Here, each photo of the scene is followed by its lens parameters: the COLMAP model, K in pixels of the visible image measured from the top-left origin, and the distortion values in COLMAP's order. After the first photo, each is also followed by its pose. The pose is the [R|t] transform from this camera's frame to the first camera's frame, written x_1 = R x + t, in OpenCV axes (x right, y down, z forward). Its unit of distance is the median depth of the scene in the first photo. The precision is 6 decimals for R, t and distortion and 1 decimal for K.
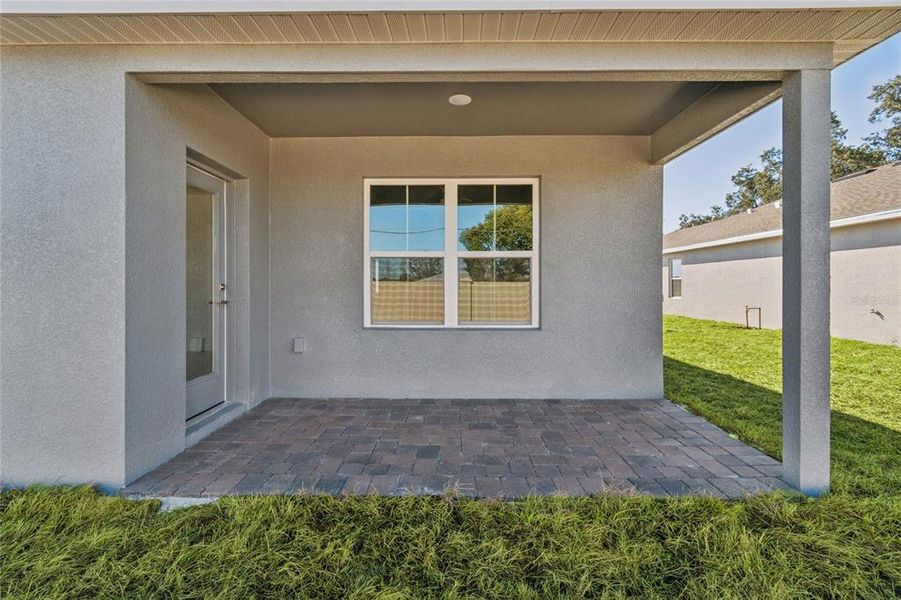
lens RADIAL K [[396.1, 0, 445.7], [0, 396.1, 300.5], [0, 0, 1]] dist [0.002814, -0.003799]
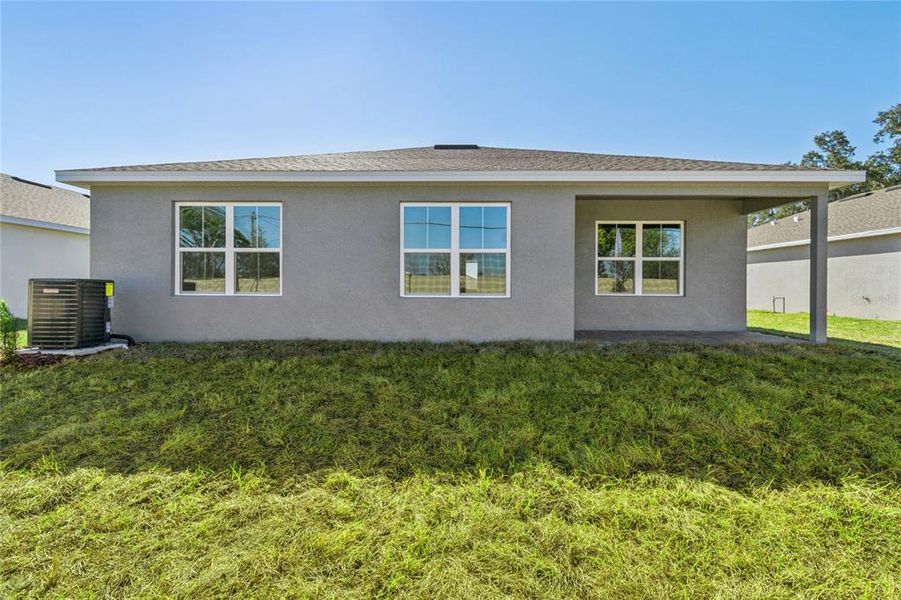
lens RADIAL K [[397.4, 0, 450.9], [0, 397.4, 291.5], [0, 0, 1]] dist [-0.000198, 0.000123]
pose [[0.999925, 0.007034, -0.010053, -0.278463], [-0.007204, 0.999831, -0.016933, 0.027177], [0.009932, 0.017004, 0.999806, -0.306214]]
